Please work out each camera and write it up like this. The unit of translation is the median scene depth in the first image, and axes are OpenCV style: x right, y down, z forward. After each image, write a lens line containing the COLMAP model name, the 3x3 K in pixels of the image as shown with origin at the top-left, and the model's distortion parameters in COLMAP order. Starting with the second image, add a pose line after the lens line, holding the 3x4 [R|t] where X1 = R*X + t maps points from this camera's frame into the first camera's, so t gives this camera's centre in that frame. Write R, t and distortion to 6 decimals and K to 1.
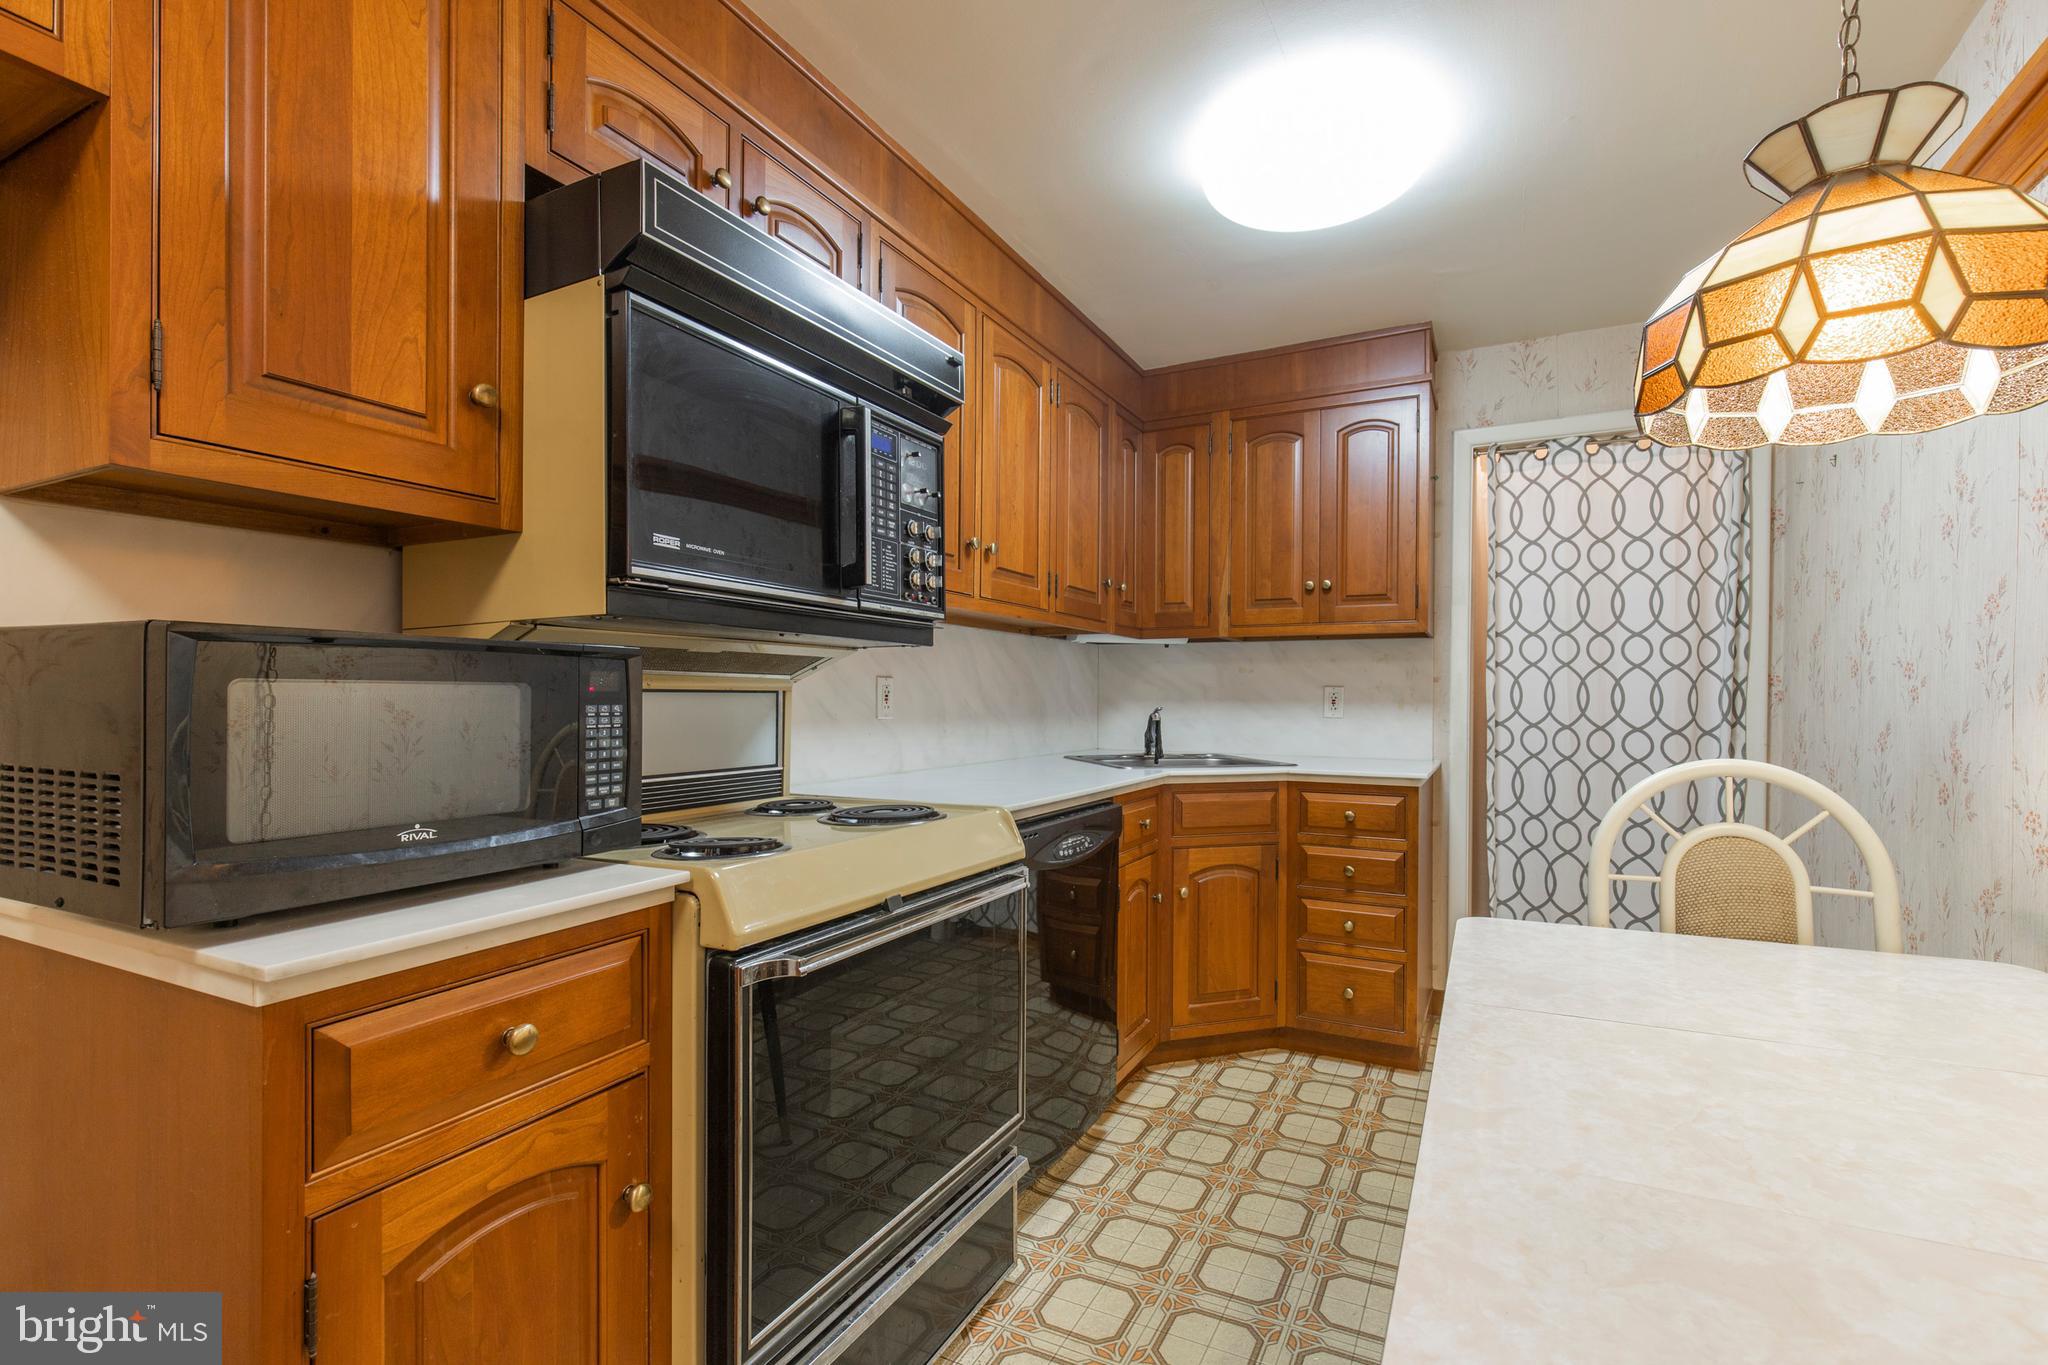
lens RADIAL K [[930.9, 0, 1022.9], [0, 930.9, 693.5], [0, 0, 1]] dist [0.004432, -0.000619]
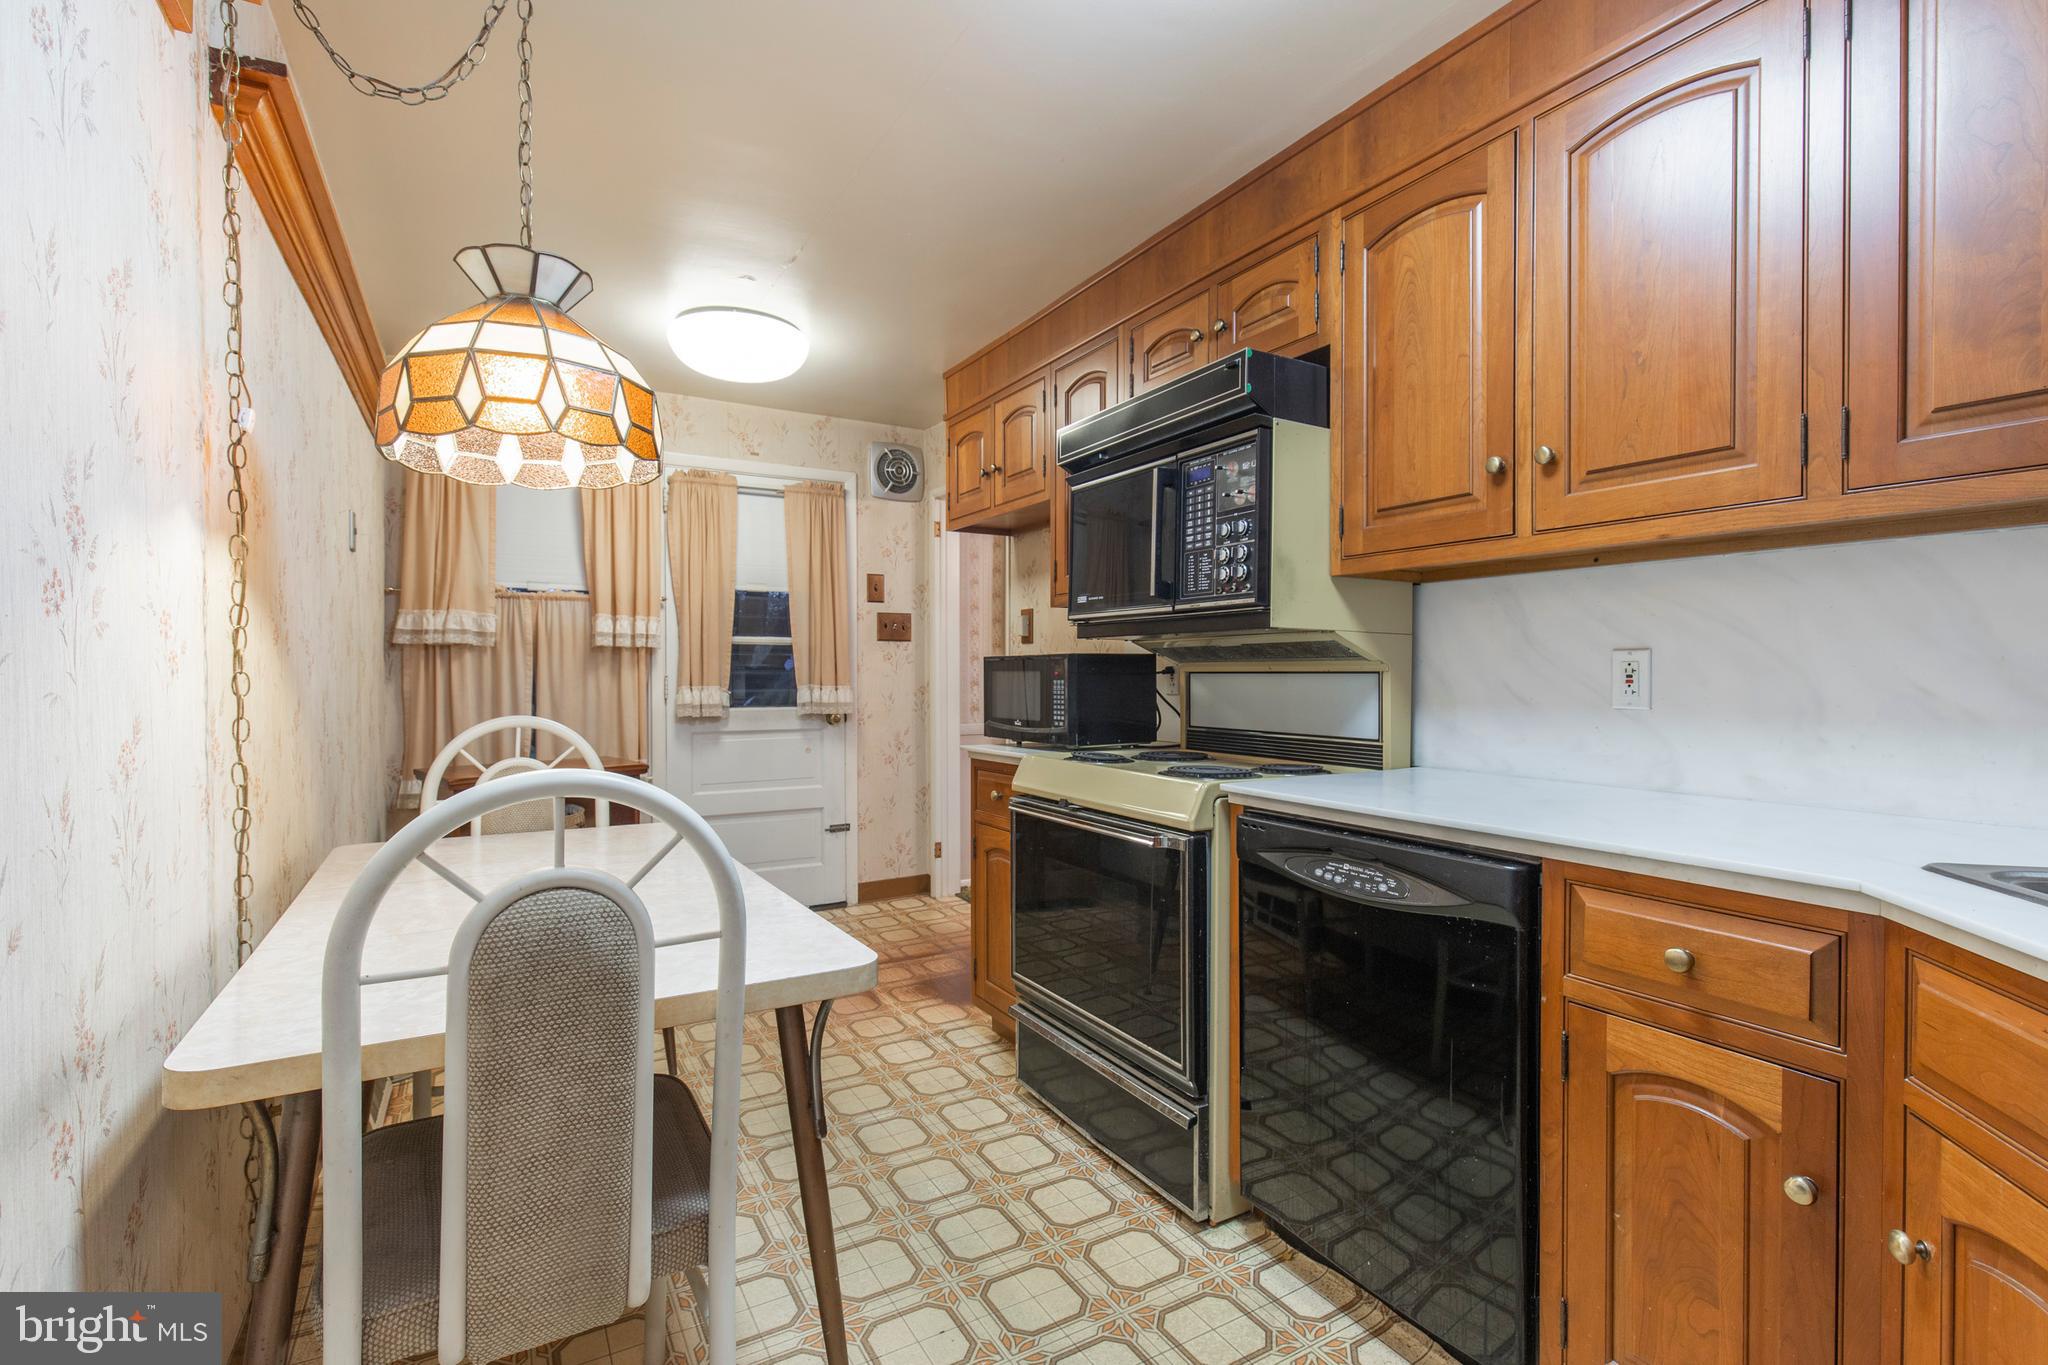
lens RADIAL K [[930.9, 0, 1021.9], [0, 930.9, 675.1], [0, 0, 1]] dist [0.004432, -0.000619]
pose [[-0.536120, -0.003480, -0.844135, 0.608446], [-0.000810, 0.999993, -0.003608, 0.003840], [0.844142, -0.001251, -0.536119, 0.863408]]
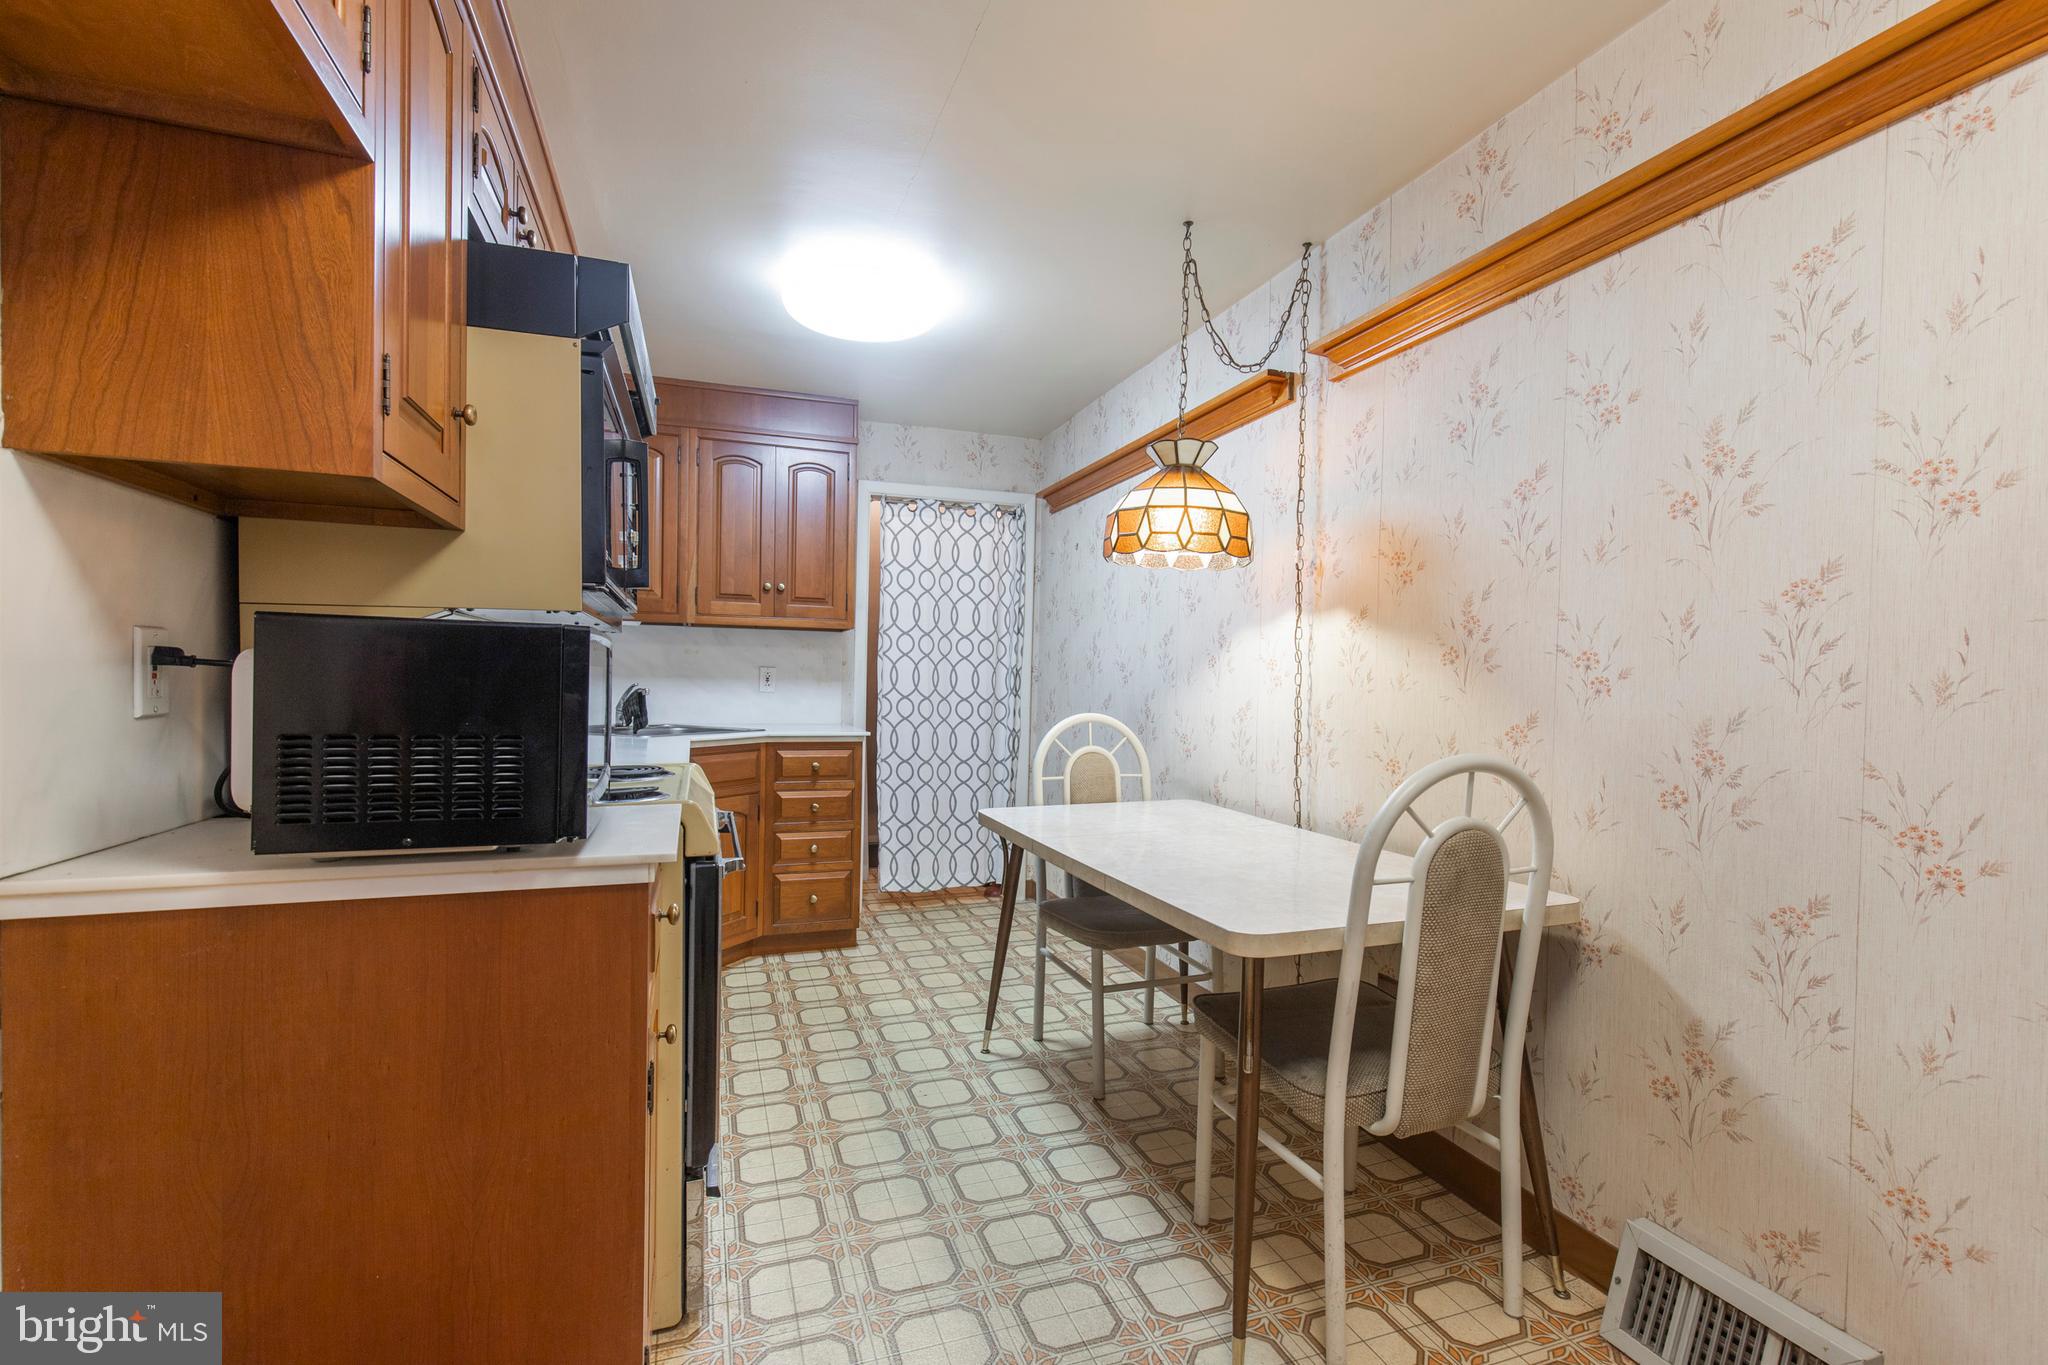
lens RADIAL K [[930.9, 0, 1031.1], [0, 930.9, 687.5], [0, 0, 1]] dist [0.004432, -0.000619]
pose [[0.685039, 0.001261, 0.728505, -0.399303], [-0.016871, 0.999758, 0.014134, -0.004384], [-0.728311, -0.021973, 0.684895, -0.129410]]
